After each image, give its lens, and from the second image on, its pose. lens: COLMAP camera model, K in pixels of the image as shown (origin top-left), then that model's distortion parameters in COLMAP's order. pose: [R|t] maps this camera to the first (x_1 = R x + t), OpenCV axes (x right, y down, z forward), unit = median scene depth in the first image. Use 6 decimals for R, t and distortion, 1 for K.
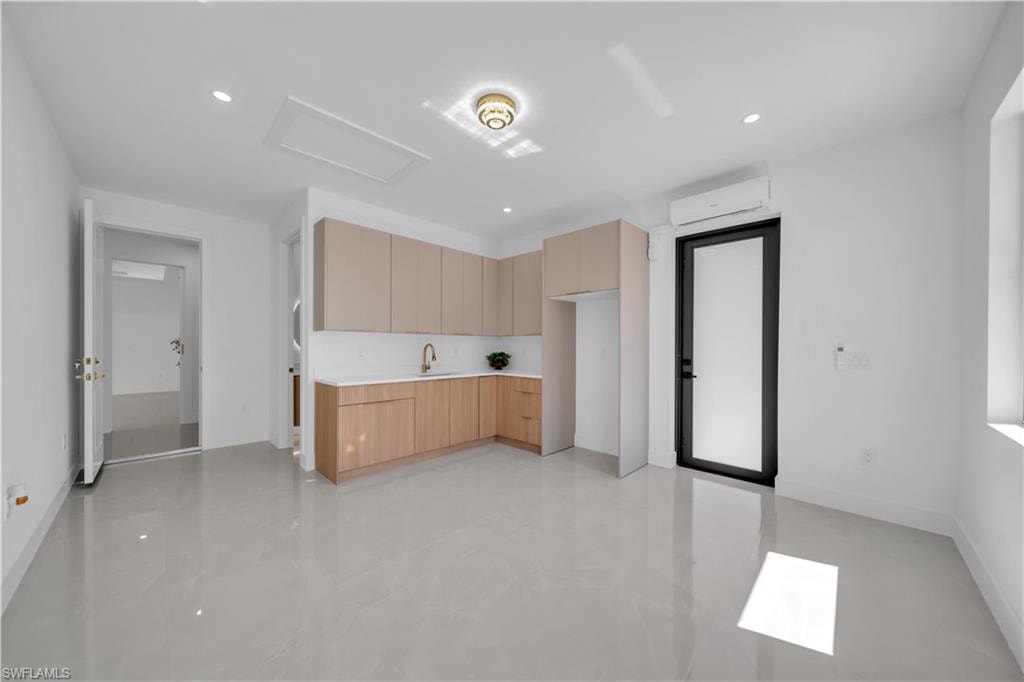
lens RADIAL K [[354.1, 0, 514.9], [0, 354.1, 346.9], [0, 0, 1]] dist [0.000643, -0.001146]
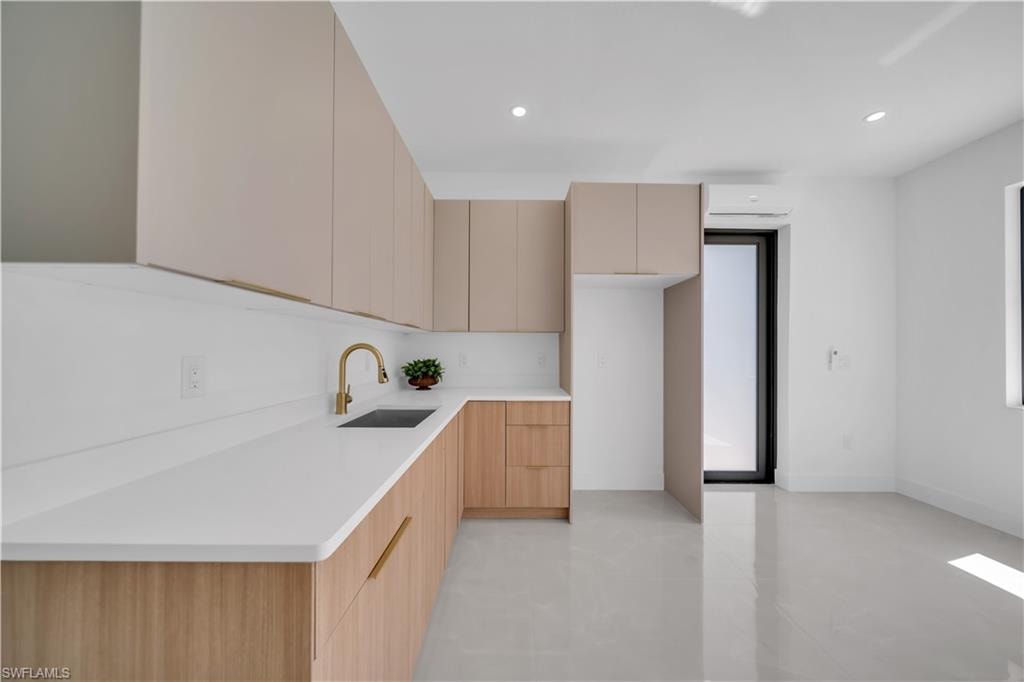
lens RADIAL K [[354.1, 0, 514.9], [0, 354.1, 346.9], [0, 0, 1]] dist [0.000643, -0.001146]
pose [[0.715683, 0.004931, 0.698408, -0.425451], [-0.001106, 0.999982, -0.005926, -0.003378], [-0.698424, 0.003468, 0.715675, 0.594672]]
